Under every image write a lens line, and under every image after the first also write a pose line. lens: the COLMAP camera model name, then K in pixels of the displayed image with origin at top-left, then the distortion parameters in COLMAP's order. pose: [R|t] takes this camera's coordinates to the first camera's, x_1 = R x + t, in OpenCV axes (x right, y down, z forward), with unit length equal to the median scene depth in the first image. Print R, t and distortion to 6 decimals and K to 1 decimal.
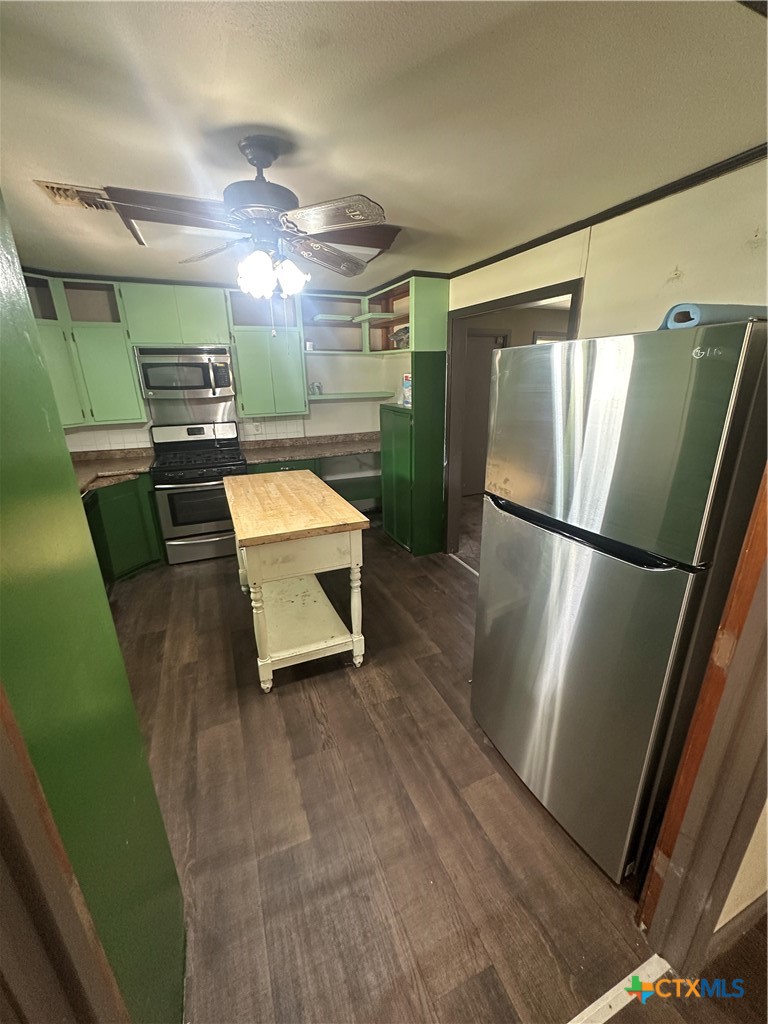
lens RADIAL K [[411.4, 0, 381.9], [0, 411.4, 512.3], [0, 0, 1]] dist [-0.003175, 0.001577]
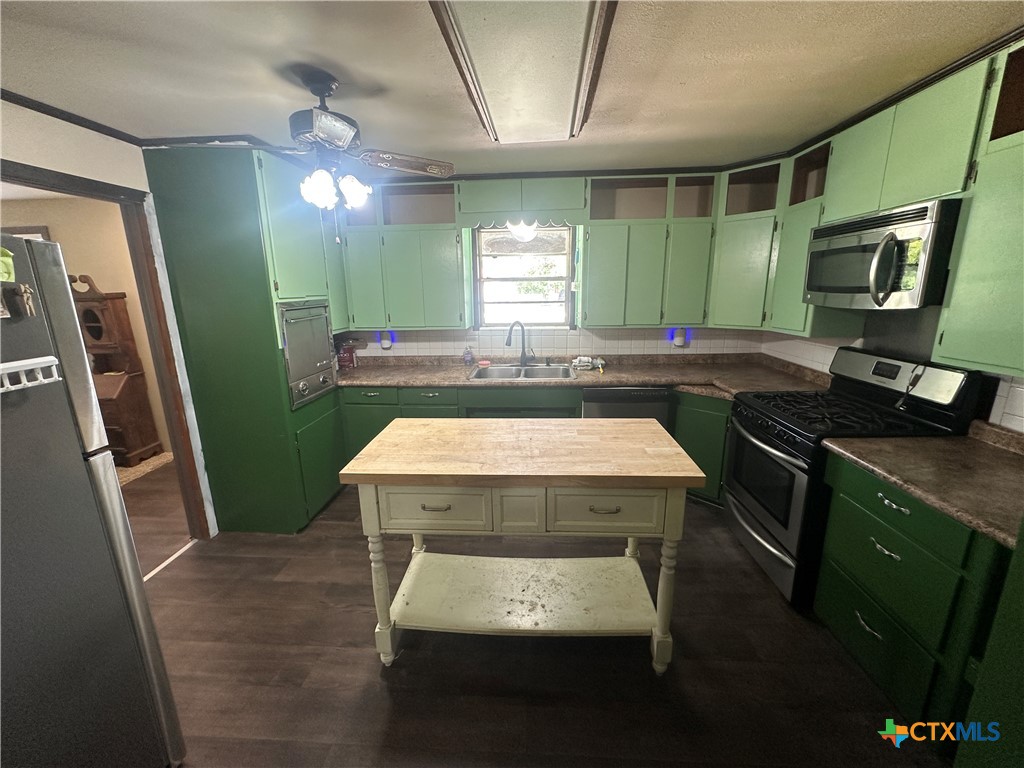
lens RADIAL K [[411.4, 0, 513.9], [0, 411.4, 384.8], [0, 0, 1]] dist [-0.003175, 0.001577]
pose [[-0.437035, 0.227248, -0.870263, 0.378155], [-0.265347, 0.891919, 0.366157, -0.409317], [0.859413, 0.390945, -0.329501, 1.268752]]
